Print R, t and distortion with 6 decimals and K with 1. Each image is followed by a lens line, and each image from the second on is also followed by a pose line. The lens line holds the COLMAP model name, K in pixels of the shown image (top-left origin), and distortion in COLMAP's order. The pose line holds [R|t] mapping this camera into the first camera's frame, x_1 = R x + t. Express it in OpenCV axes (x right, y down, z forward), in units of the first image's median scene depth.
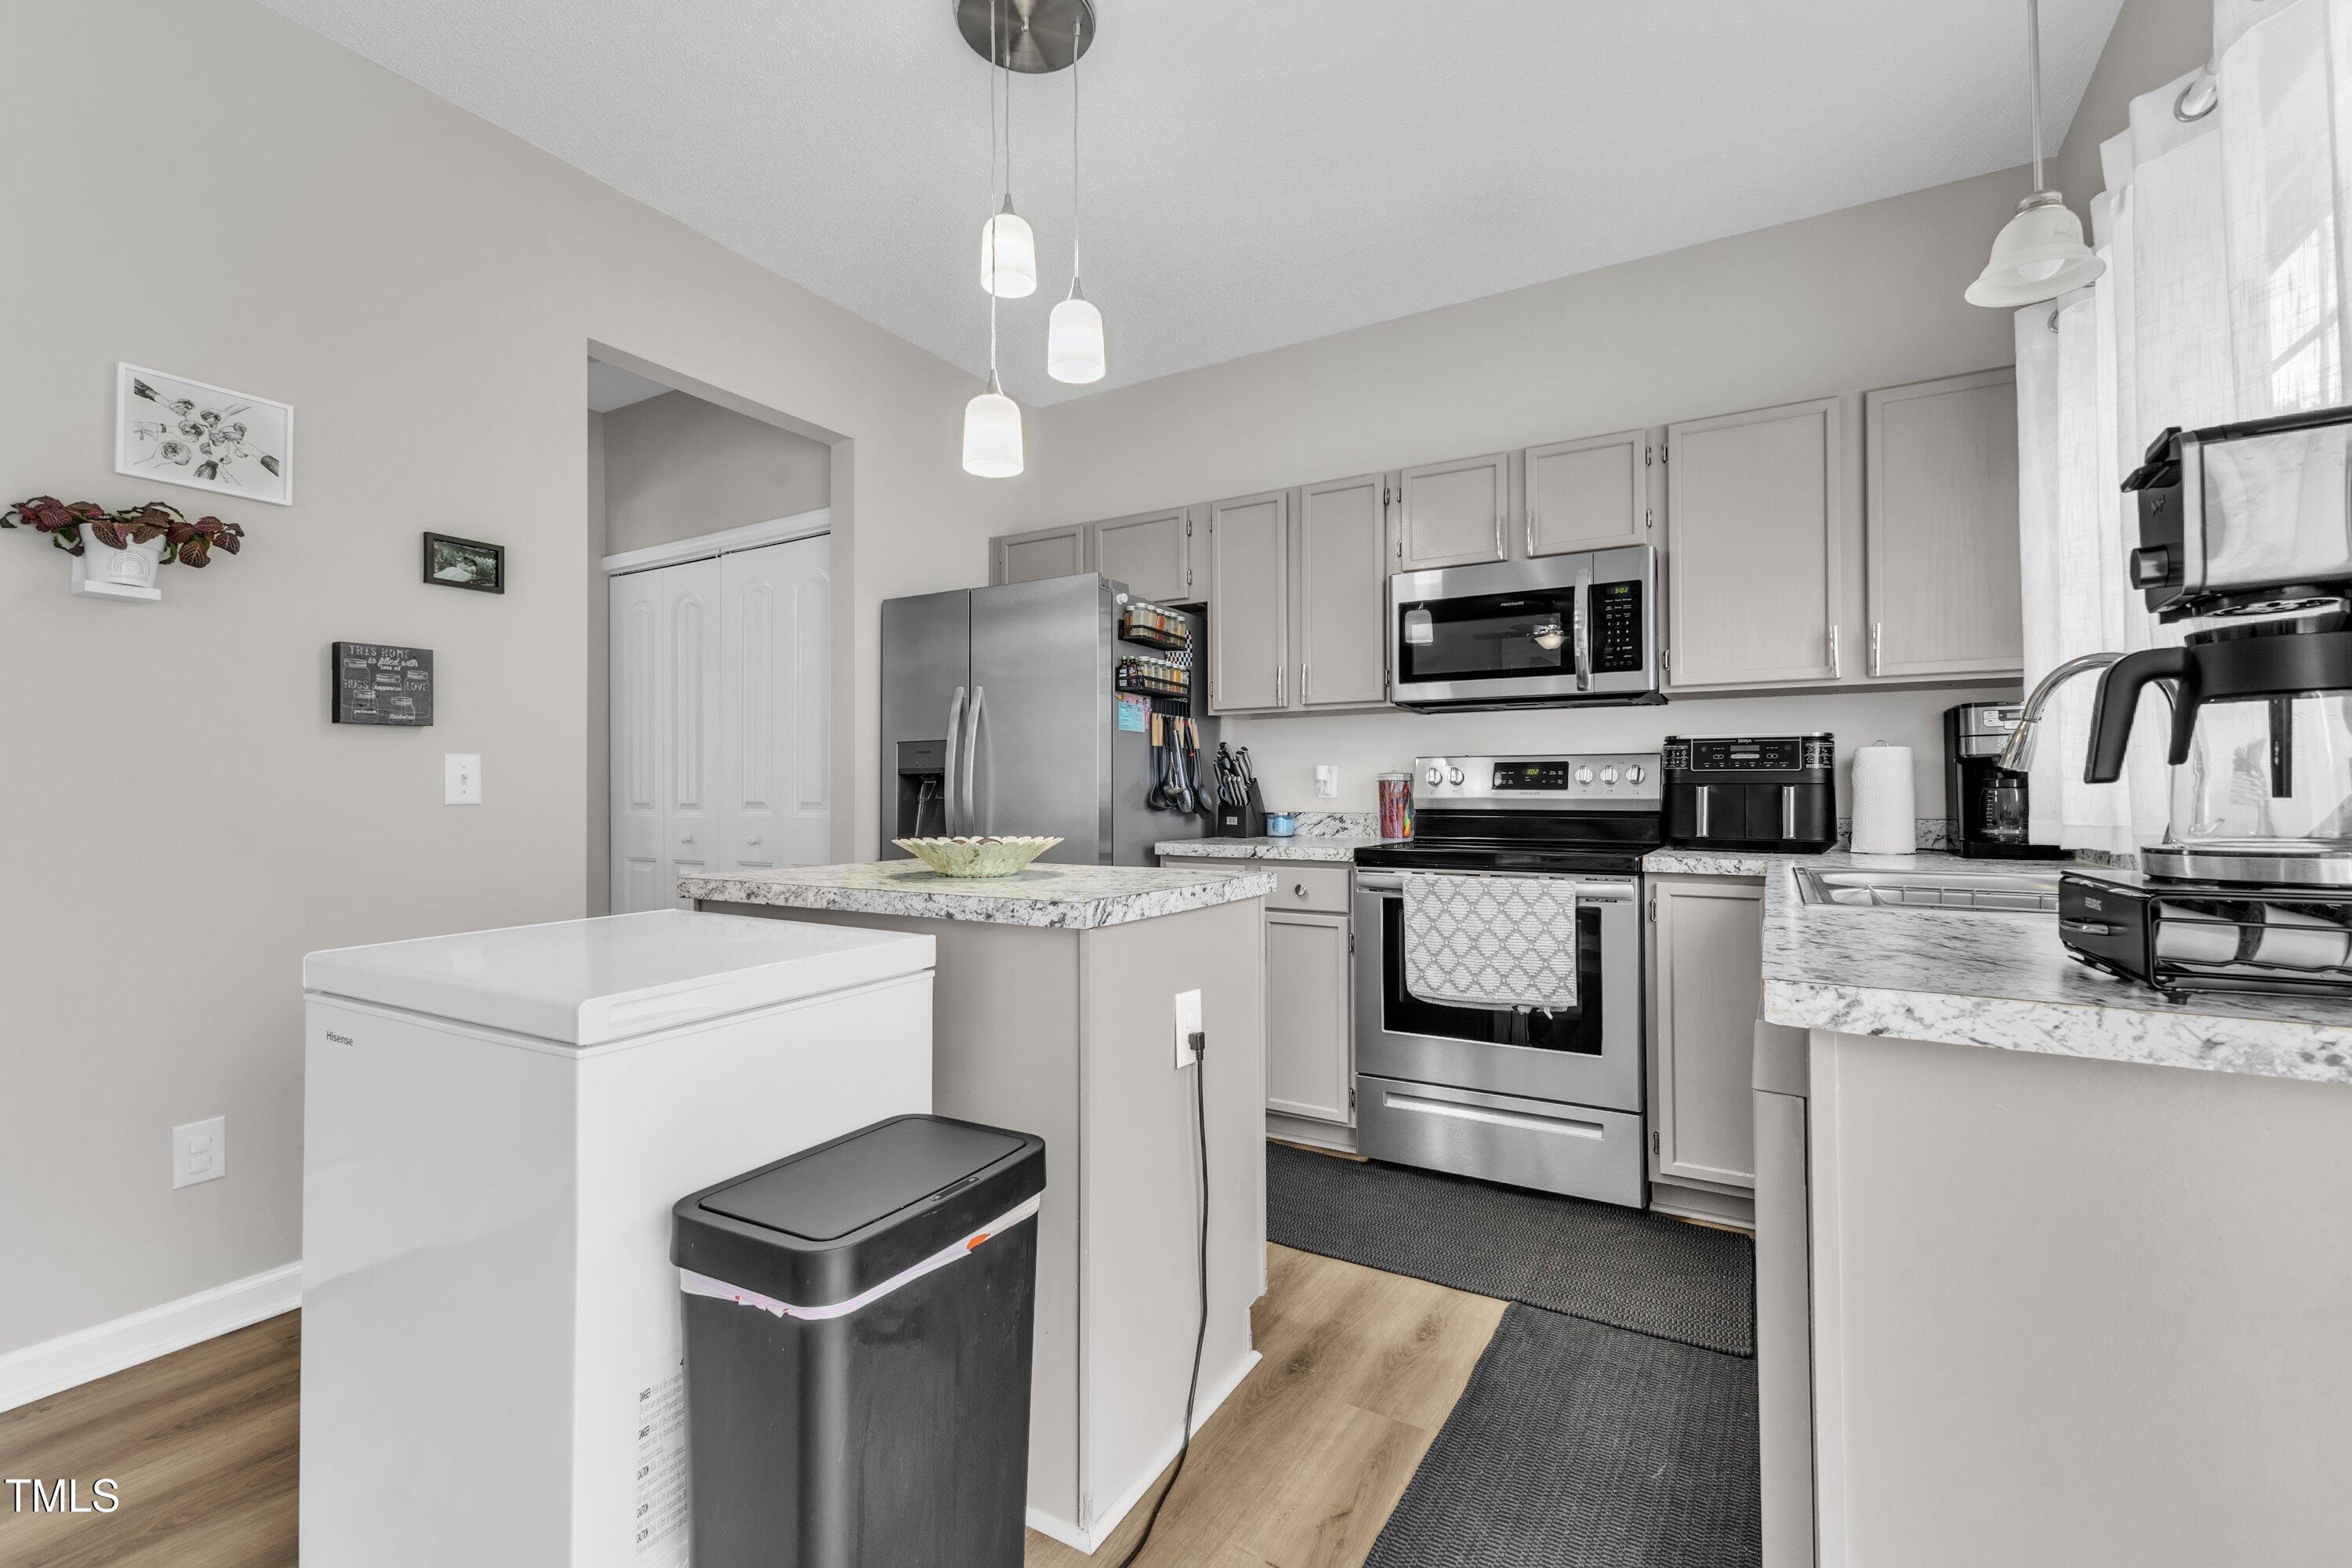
lens RADIAL K [[1024.6, 0, 1184.7], [0, 1024.6, 787.5], [0, 0, 1]] dist [0.006647, 0.000012]
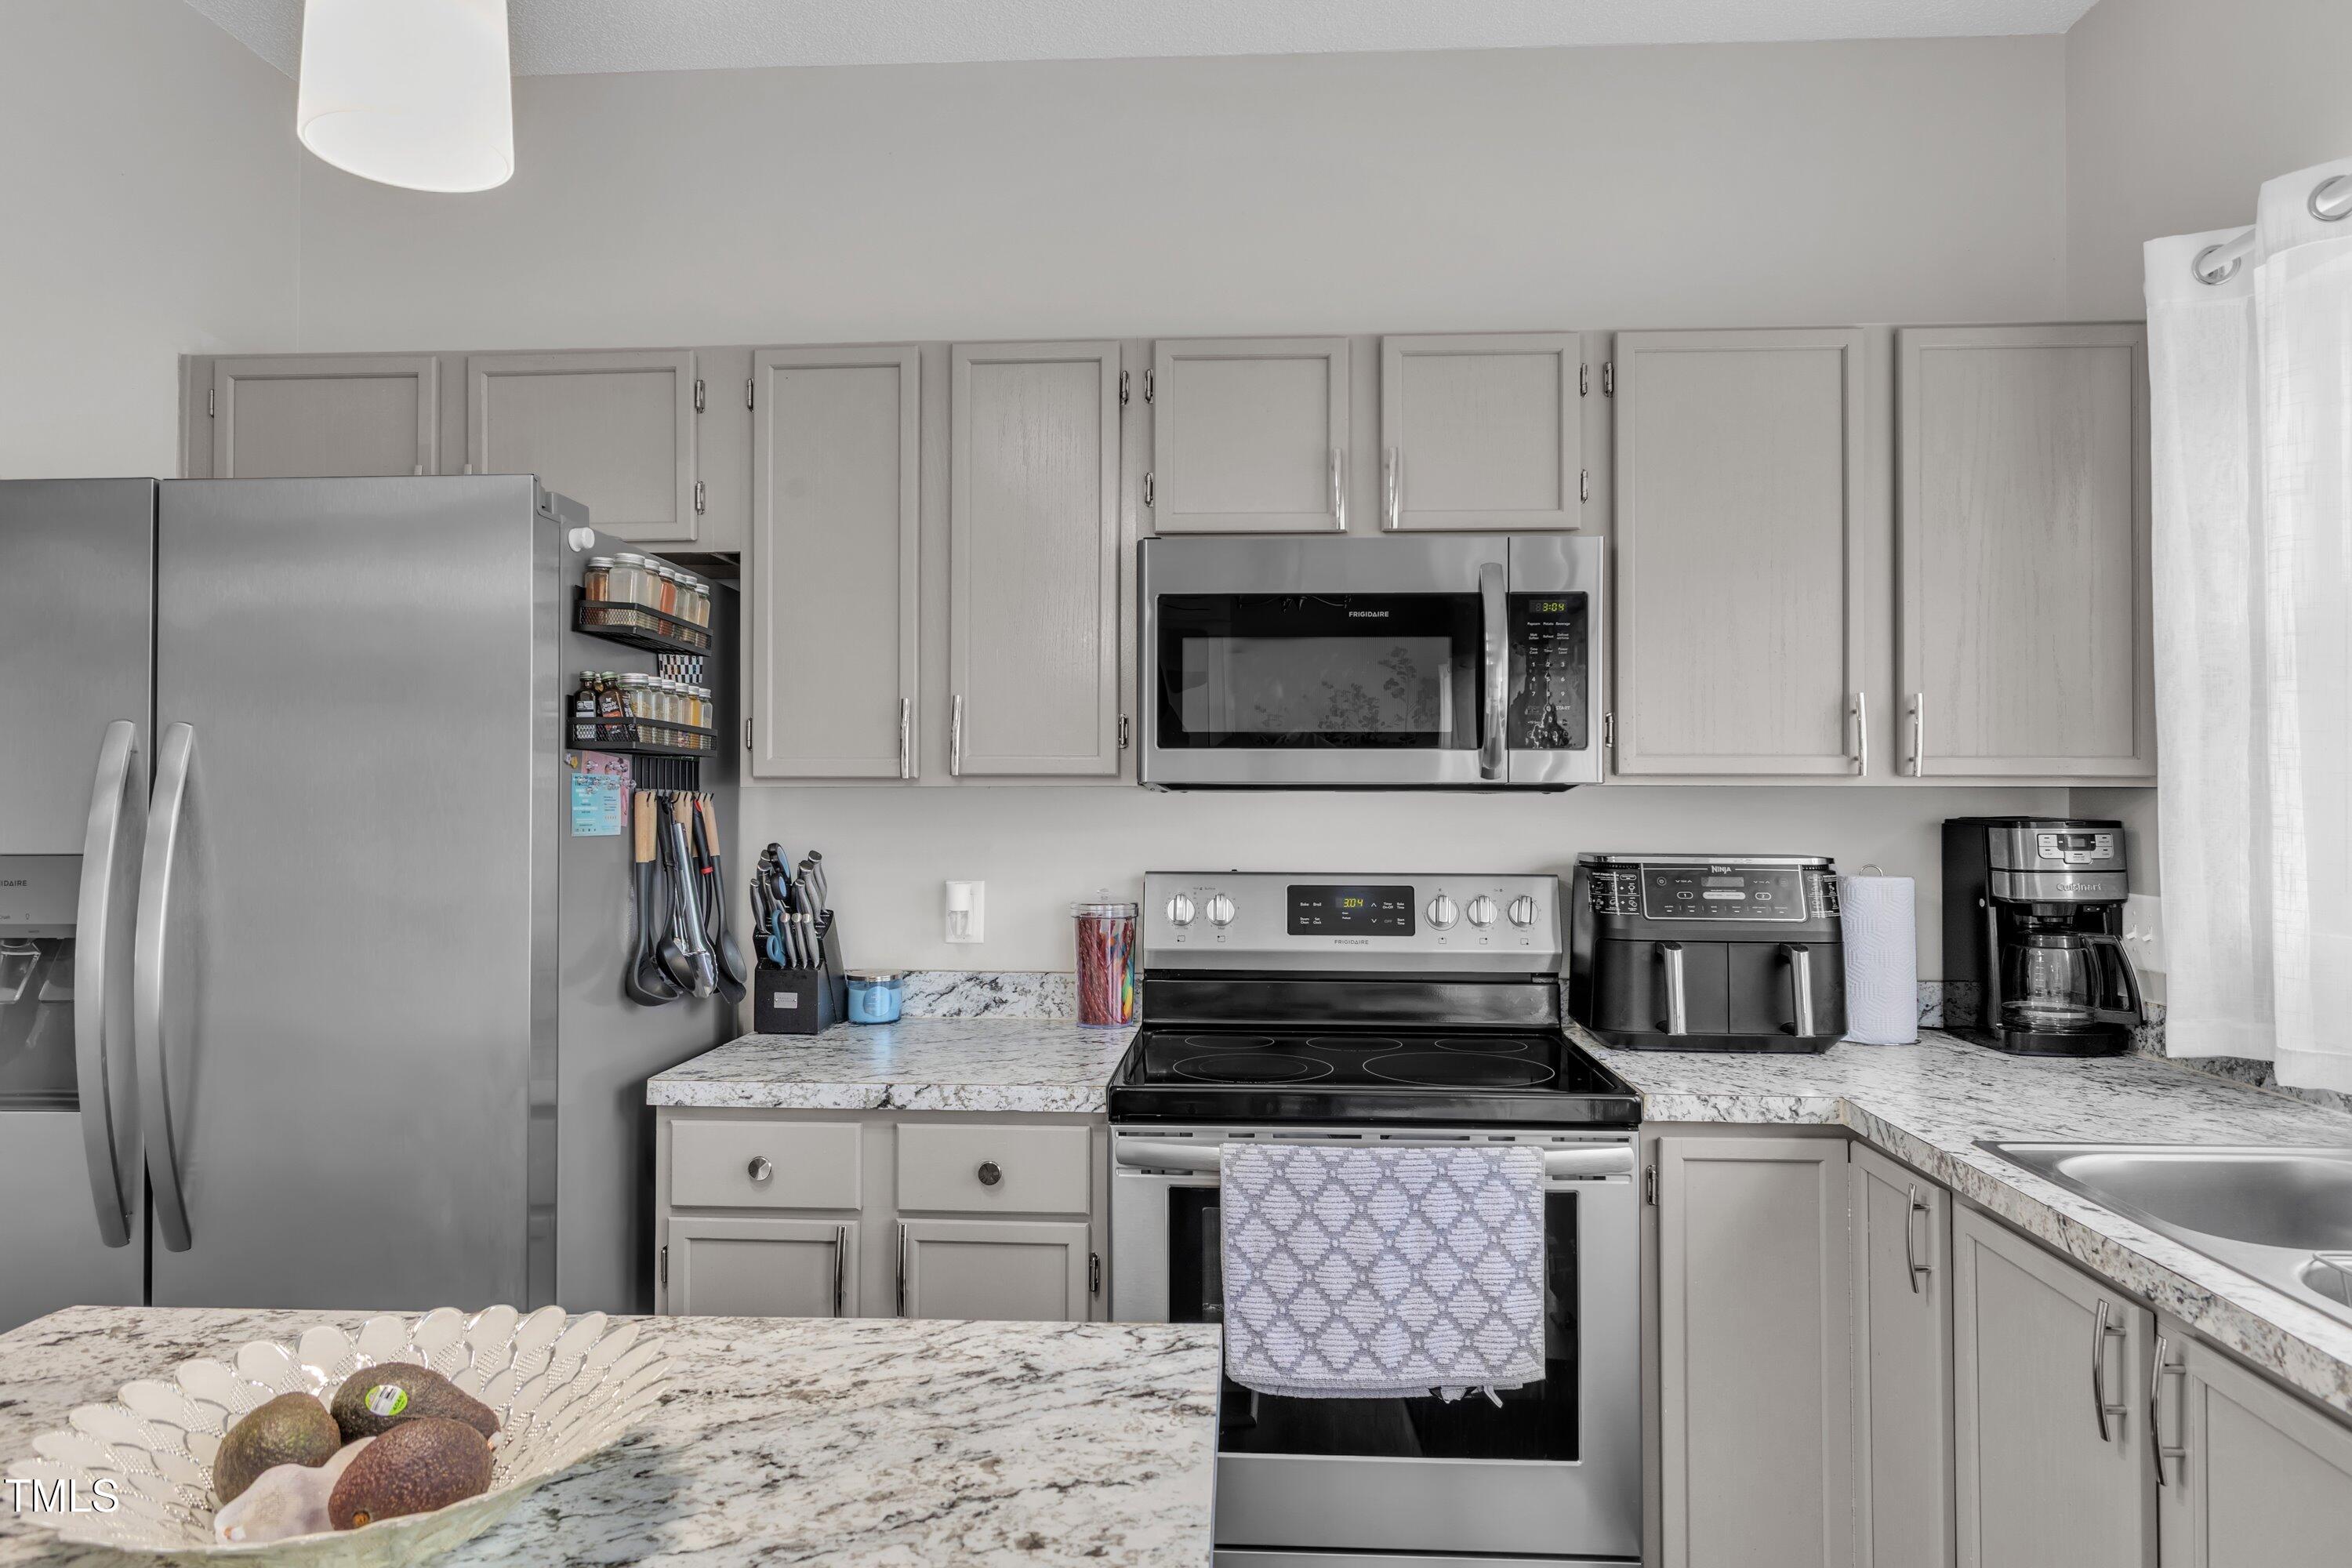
lens RADIAL K [[1456.7, 0, 1176.0], [0, 1456.7, 784.0], [0, 0, 1]] dist [-0.000978, -0.000844]
pose [[0.893374, 0.008013, 0.449242, -0.114494], [-0.007366, 0.999968, -0.003188, -0.079422], [-0.449253, -0.000461, 0.893405, 0.327335]]
